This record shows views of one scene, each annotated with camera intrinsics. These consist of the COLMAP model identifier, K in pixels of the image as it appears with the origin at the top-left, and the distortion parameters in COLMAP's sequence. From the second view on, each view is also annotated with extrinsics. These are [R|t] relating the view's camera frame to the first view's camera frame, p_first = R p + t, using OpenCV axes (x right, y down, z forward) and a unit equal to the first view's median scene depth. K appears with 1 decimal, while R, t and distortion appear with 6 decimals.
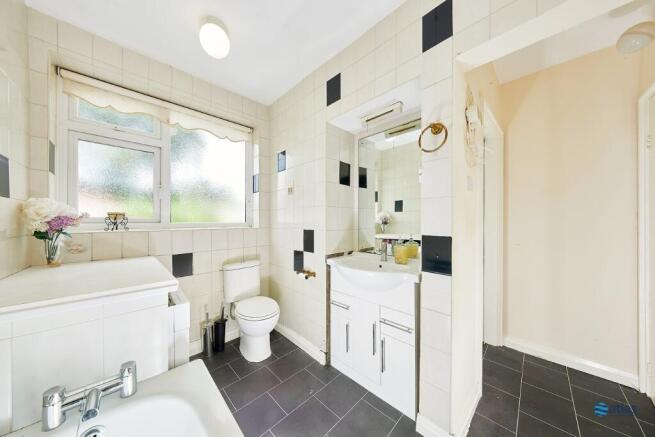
lens RADIAL K [[209.6, 0, 325.9], [0, 209.6, 215.5], [0, 0, 1]] dist [-0.000473, -0.000061]
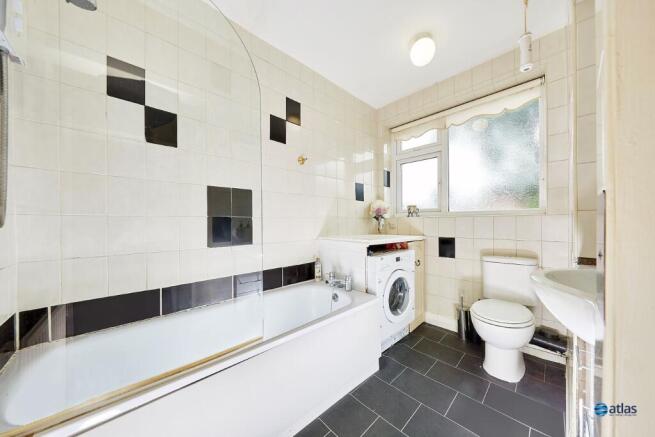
lens RADIAL K [[225.2, 0, 327.5], [0, 225.2, 218.5], [0, 0, 1]] dist [0.000534, 0.000036]
pose [[-0.013477, -0.015060, -0.999796, 0.638986], [0.028445, 0.999476, -0.015439, 0.086477], [0.999504, -0.028648, -0.013042, 0.409824]]
